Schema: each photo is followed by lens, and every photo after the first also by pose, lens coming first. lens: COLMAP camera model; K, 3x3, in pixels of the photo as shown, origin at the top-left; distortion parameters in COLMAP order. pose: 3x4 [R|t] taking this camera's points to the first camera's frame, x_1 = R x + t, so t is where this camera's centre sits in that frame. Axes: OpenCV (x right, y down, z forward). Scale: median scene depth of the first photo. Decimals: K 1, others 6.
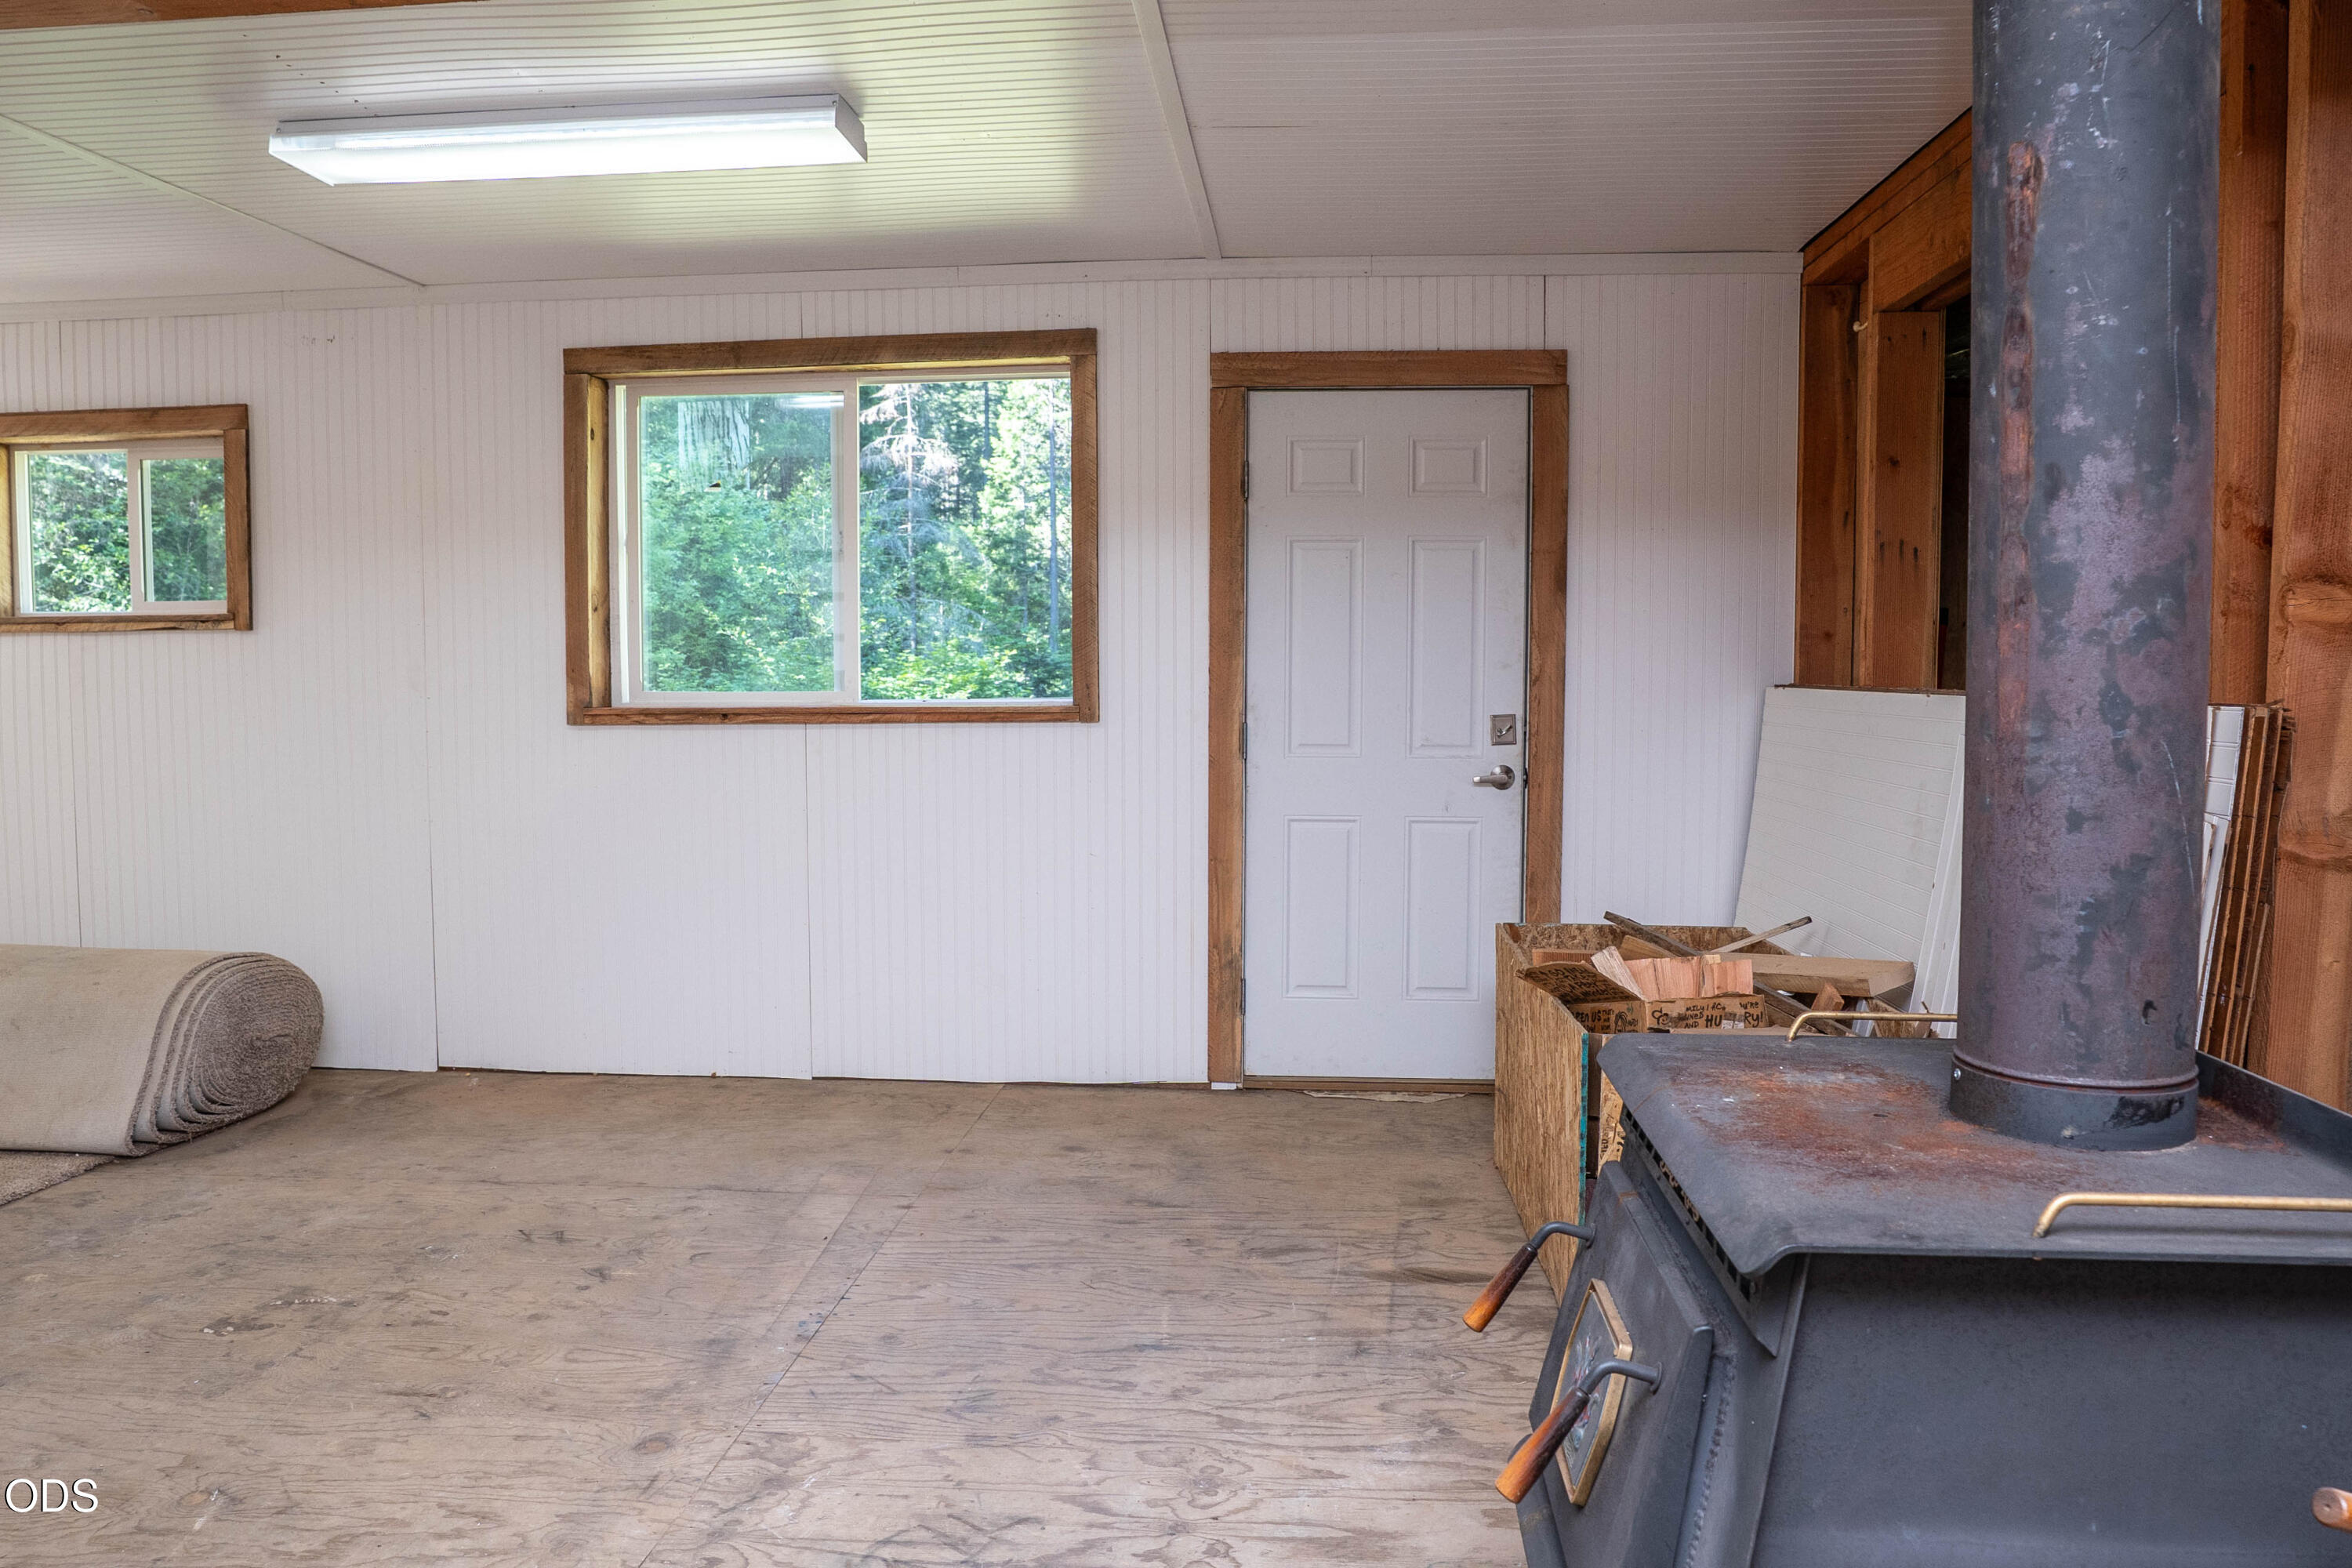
lens RADIAL K [[1662.9, 0, 1173.2], [0, 1662.9, 786.9], [0, 0, 1]] dist [-0.064350, 0.016039]
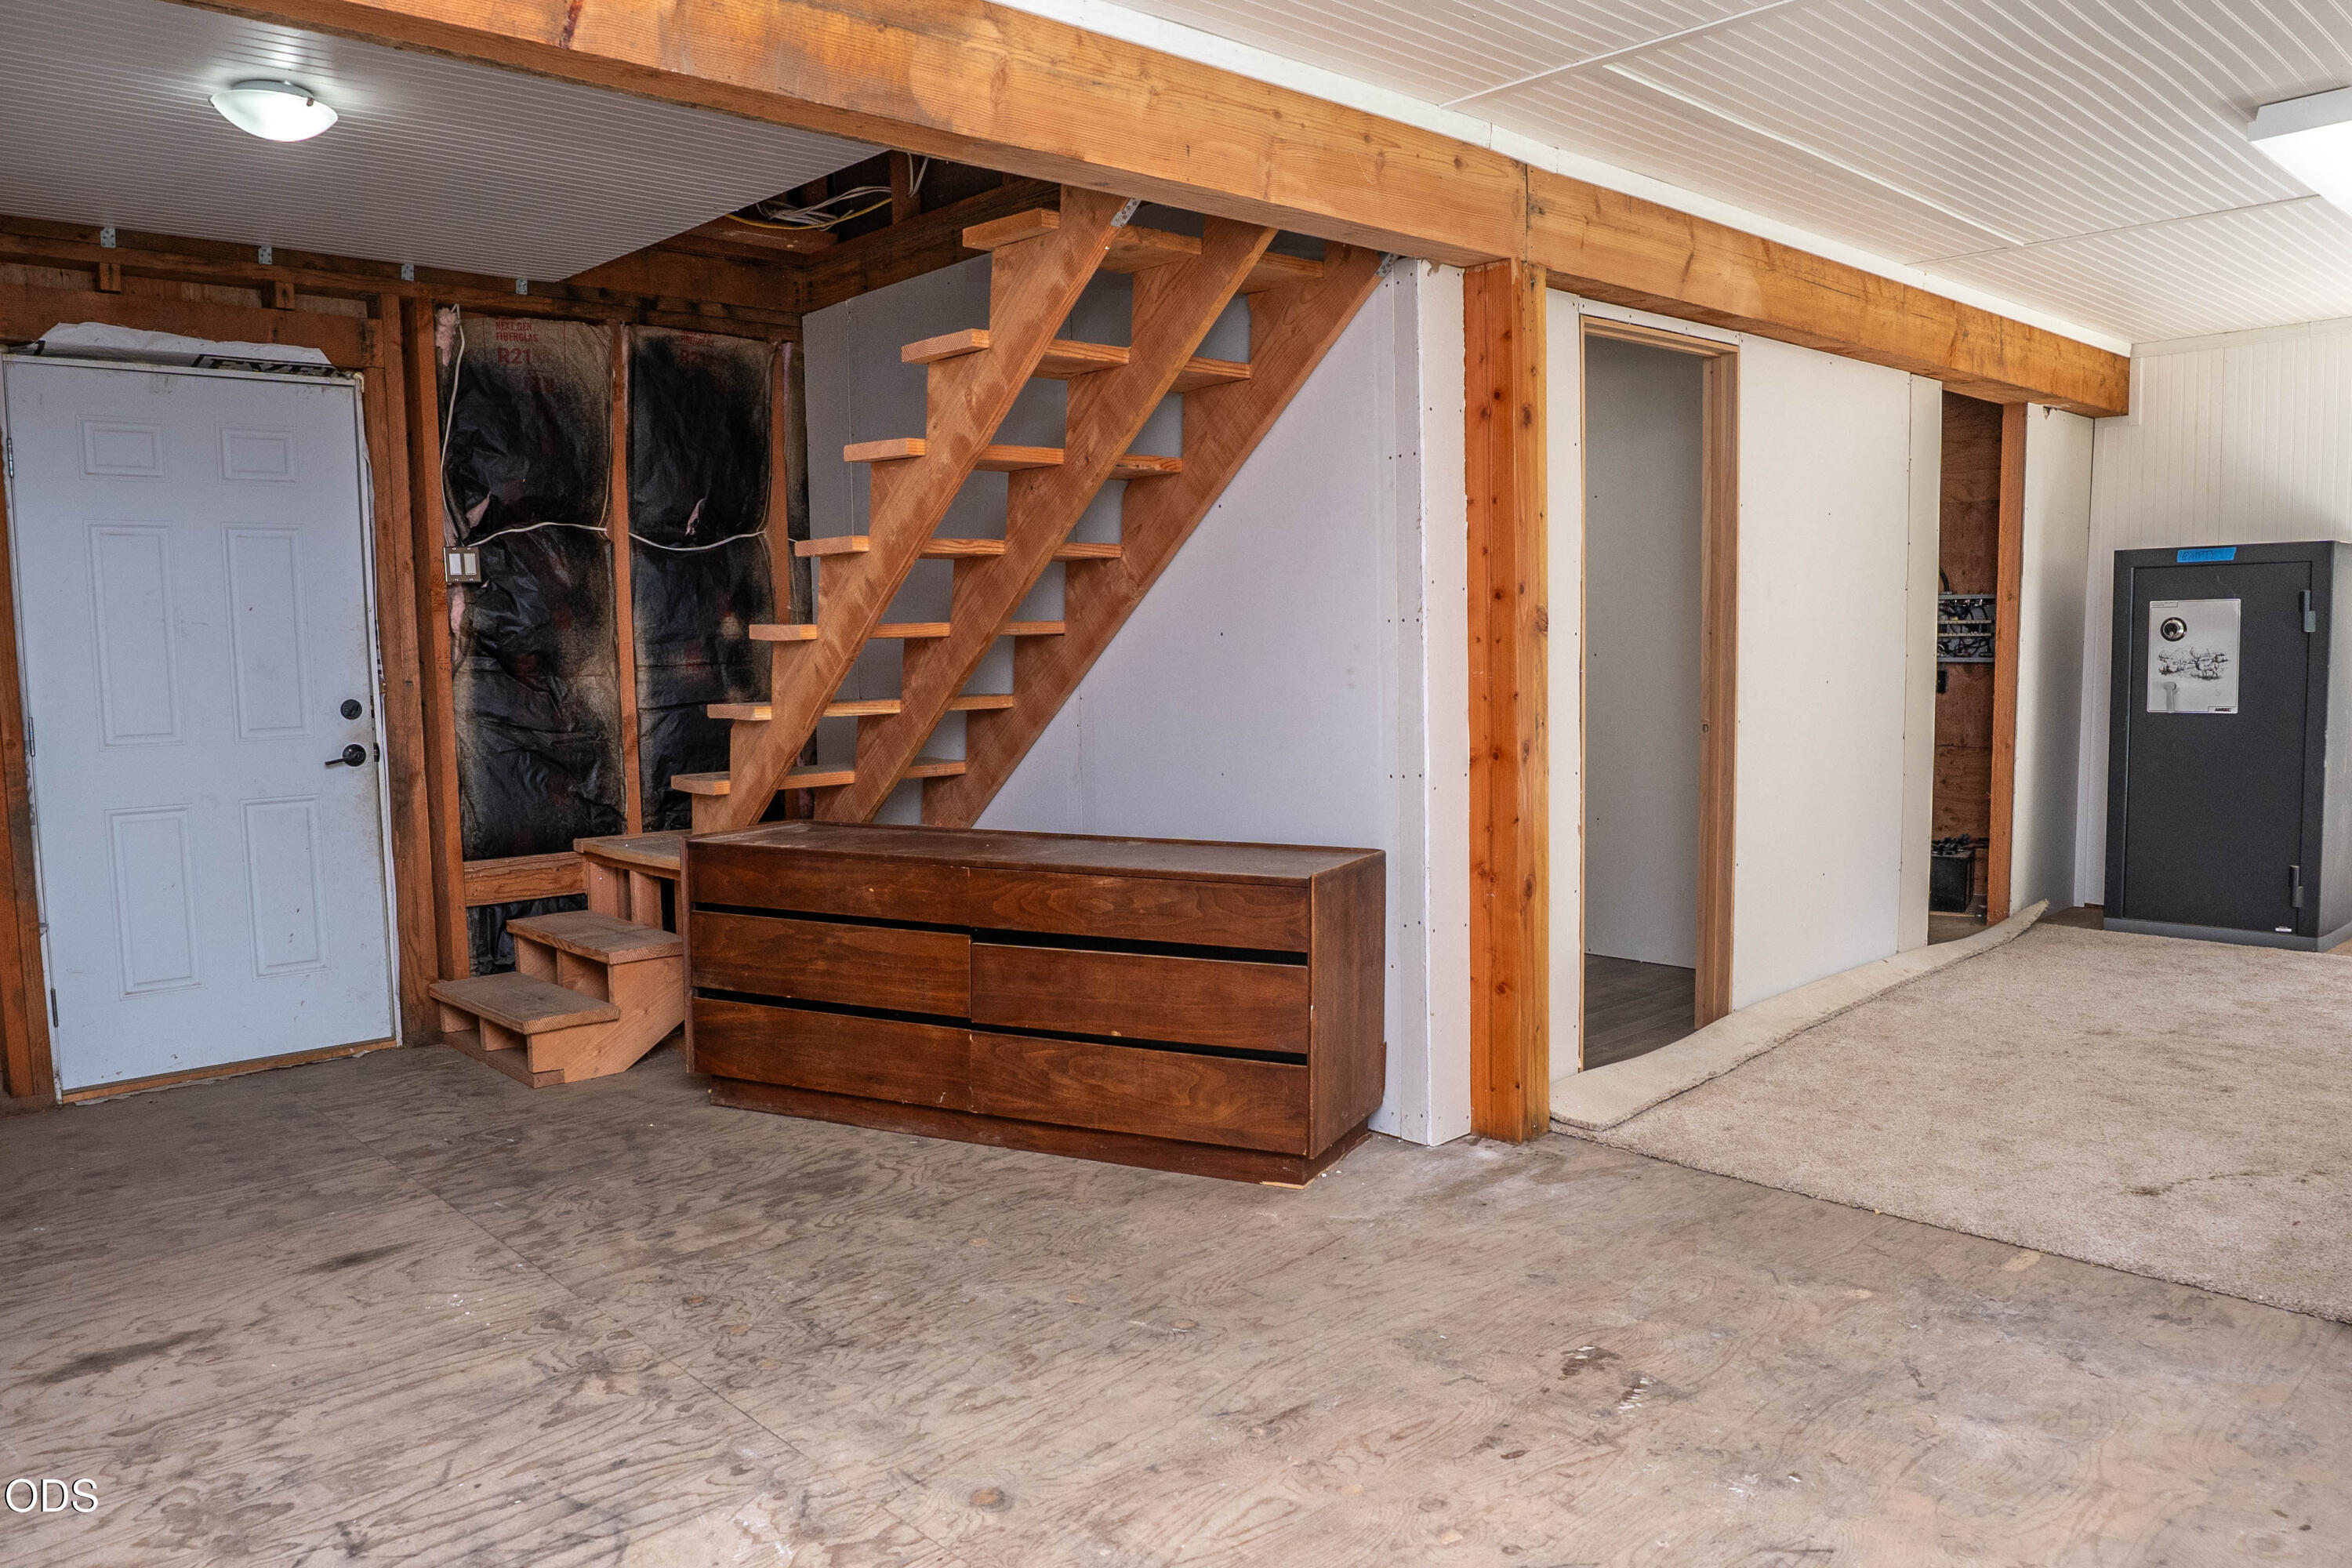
lens RADIAL K [[1662.9, 0, 1174.7], [0, 1662.9, 788.1], [0, 0, 1]] dist [-0.064350, 0.016039]
pose [[-0.668366, 0.086223, -0.738818, 0.213895], [-0.029667, 0.989379, 0.142302, -0.100152], [0.743240, 0.117028, -0.658710, 1.399601]]
